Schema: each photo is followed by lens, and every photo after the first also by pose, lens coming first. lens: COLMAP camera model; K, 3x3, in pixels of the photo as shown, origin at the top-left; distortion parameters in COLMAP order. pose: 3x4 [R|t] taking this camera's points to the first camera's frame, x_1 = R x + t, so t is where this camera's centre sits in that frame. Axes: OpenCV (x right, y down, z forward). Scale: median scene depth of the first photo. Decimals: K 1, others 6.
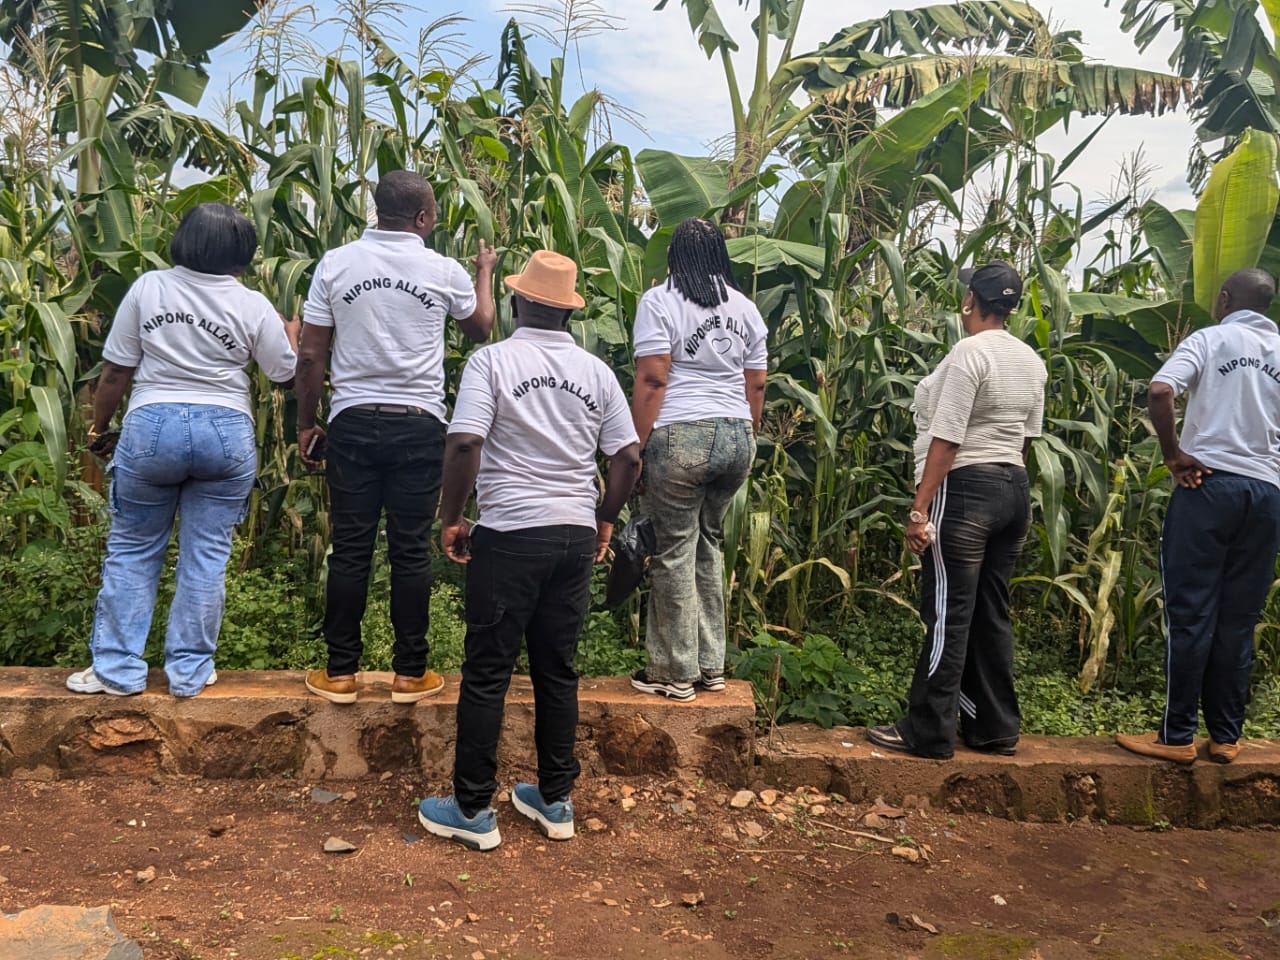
lens RADIAL K [[1034.0, 0, 623.5], [0, 1034.0, 469.1], [0, 0, 1]] dist [0.090219, -0.138911]
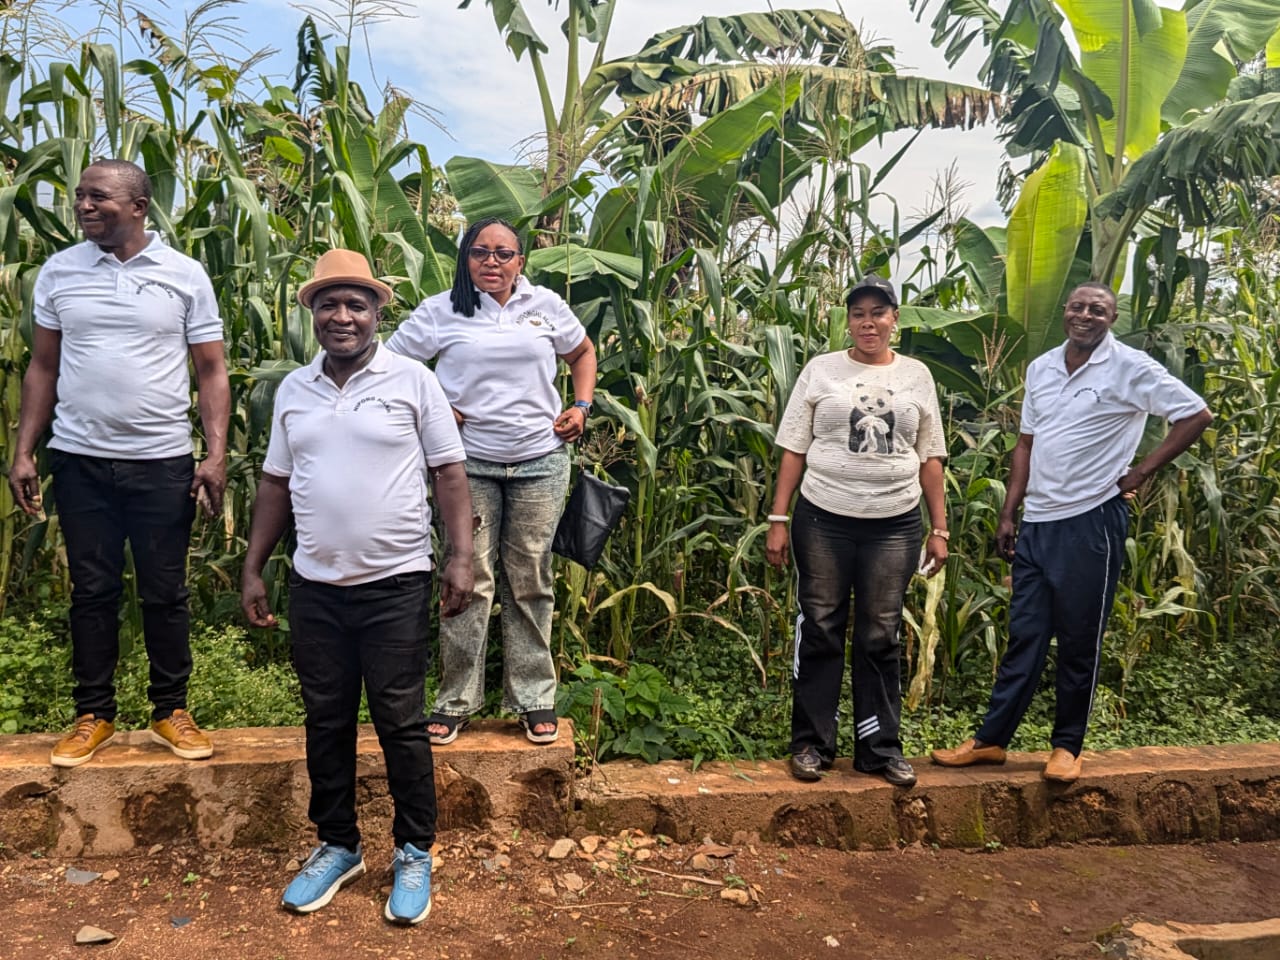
lens RADIAL K [[993.0, 0, 584.6], [0, 993.0, 486.1], [0, 0, 1]] dist [0.083020, -0.138670]
pose [[0.994423, -0.023217, 0.102880, 0.045193], [0.023876, 0.999701, -0.005184, 0.000701], [-0.102729, 0.007611, 0.994680, 0.101769]]
